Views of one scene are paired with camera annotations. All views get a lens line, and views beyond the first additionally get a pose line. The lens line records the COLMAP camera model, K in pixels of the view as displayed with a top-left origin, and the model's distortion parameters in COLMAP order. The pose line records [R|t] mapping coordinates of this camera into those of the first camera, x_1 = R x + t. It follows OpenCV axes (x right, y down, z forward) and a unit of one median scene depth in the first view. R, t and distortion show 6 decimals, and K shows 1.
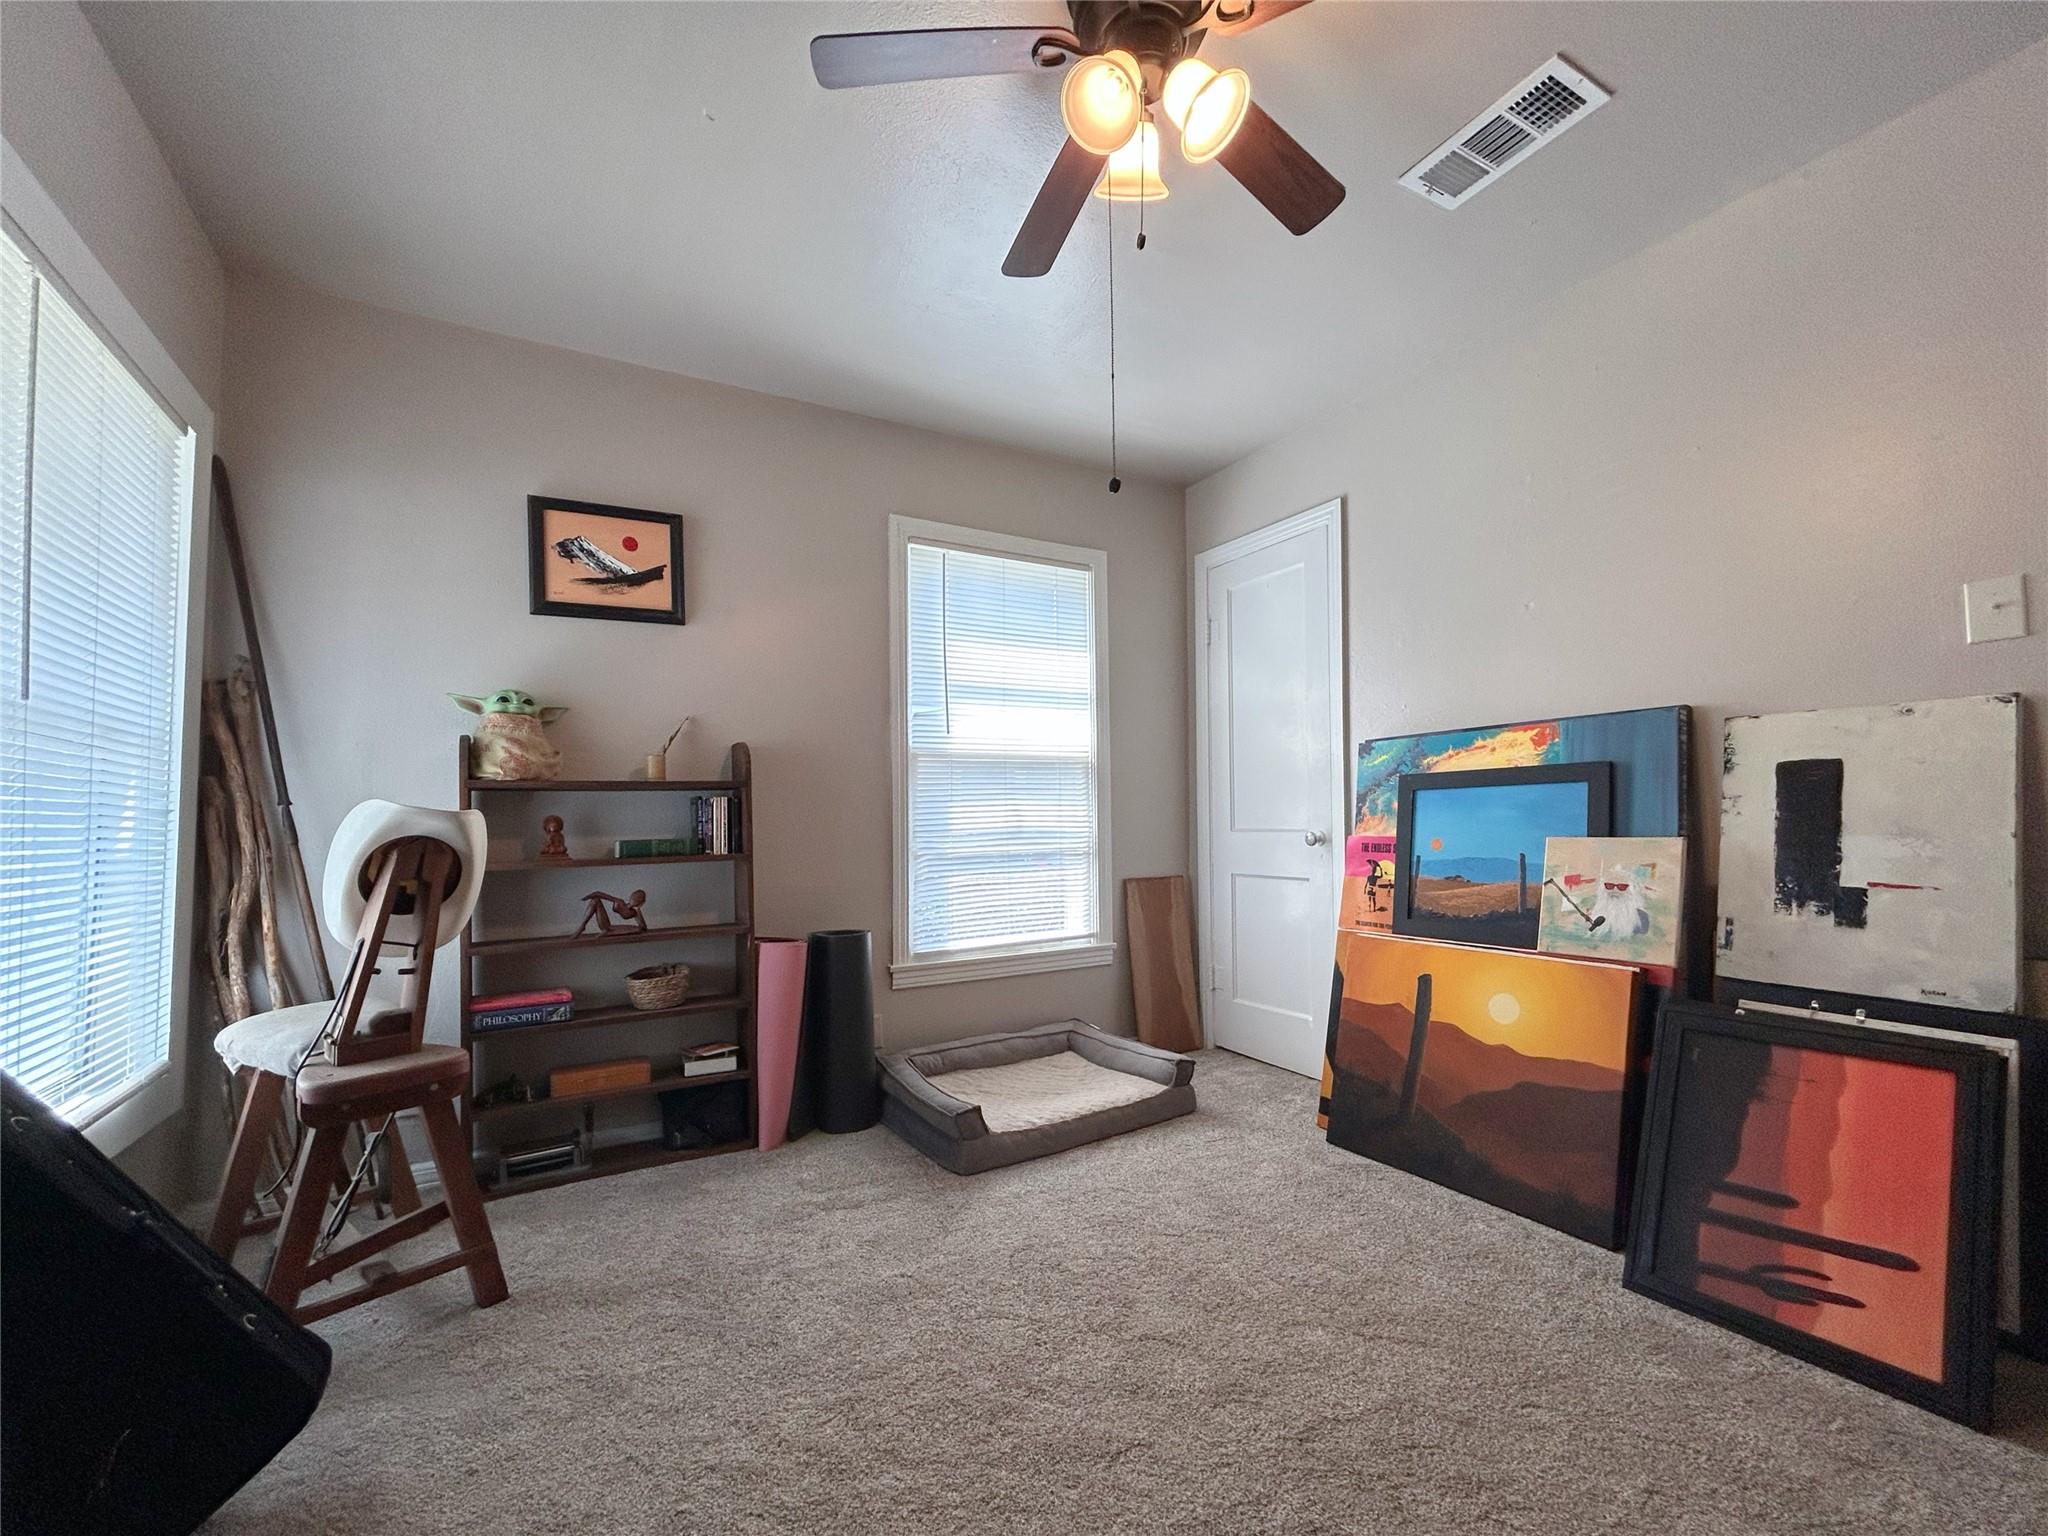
lens RADIAL K [[831.2, 0, 1013.6], [0, 831.2, 799.5], [0, 0, 1]] dist [-0.009482, 0.000044]
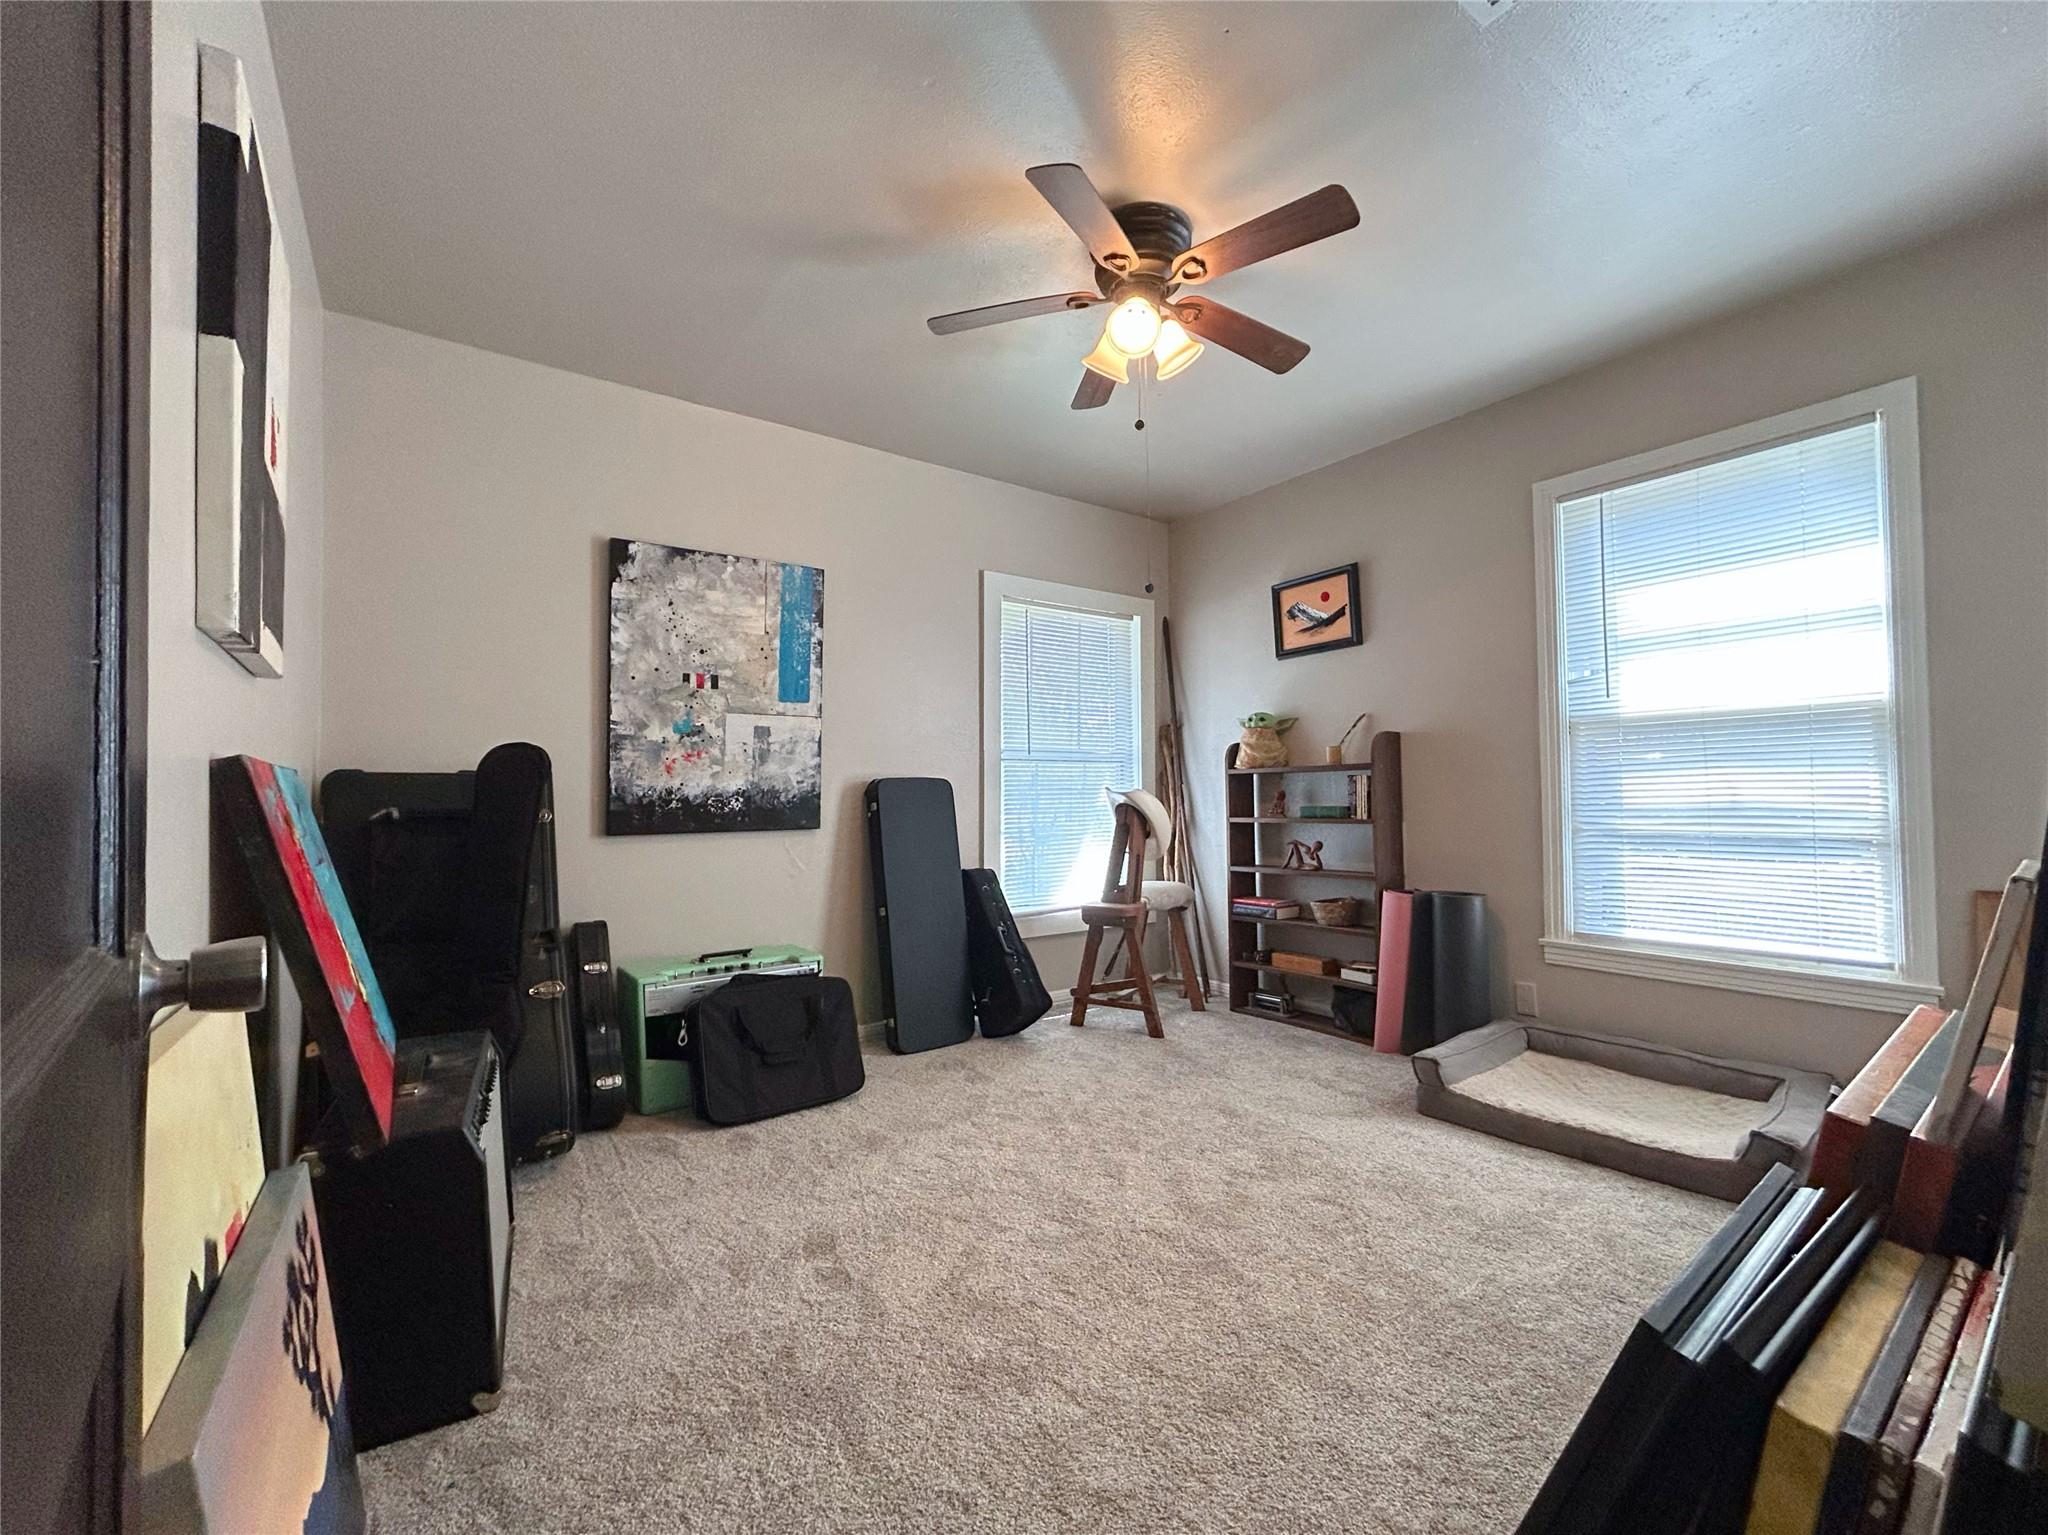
lens RADIAL K [[832.0, 0, 1024.0], [0, 832.0, 767.5], [0, 0, 1]] dist [0.000839, 0.000117]
pose [[0.123699, -0.016124, -0.992189, 0.882766], [0.040240, 0.999127, -0.011220, -0.021809], [0.991504, -0.038538, 0.124240, 0.302560]]
